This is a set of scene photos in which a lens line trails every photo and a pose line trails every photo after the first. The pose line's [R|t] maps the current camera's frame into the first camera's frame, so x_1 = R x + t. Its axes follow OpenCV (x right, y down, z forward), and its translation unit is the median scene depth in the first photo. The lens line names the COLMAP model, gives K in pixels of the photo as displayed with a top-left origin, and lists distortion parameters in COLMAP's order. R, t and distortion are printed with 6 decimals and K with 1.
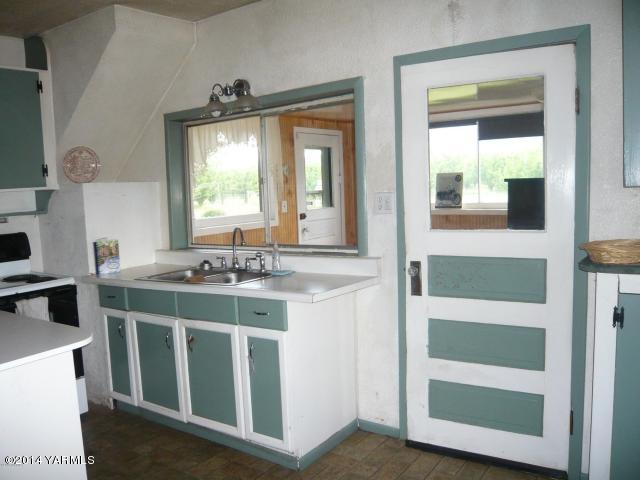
lens RADIAL K [[543.6, 0, 320.0], [0, 543.6, 240.0], [0, 0, 1]] dist [0.038866, -0.147323]
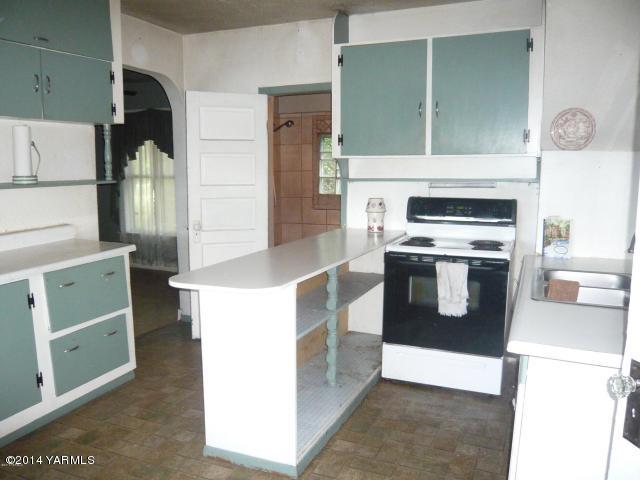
lens RADIAL K [[543.6, 0, 320.0], [0, 543.6, 240.0], [0, 0, 1]] dist [0.038866, -0.147323]
pose [[0.192396, 0.185973, -0.963534, 0.140506], [-0.091440, 0.981004, 0.171086, -0.030349], [0.977048, 0.055189, 0.205747, 0.174130]]
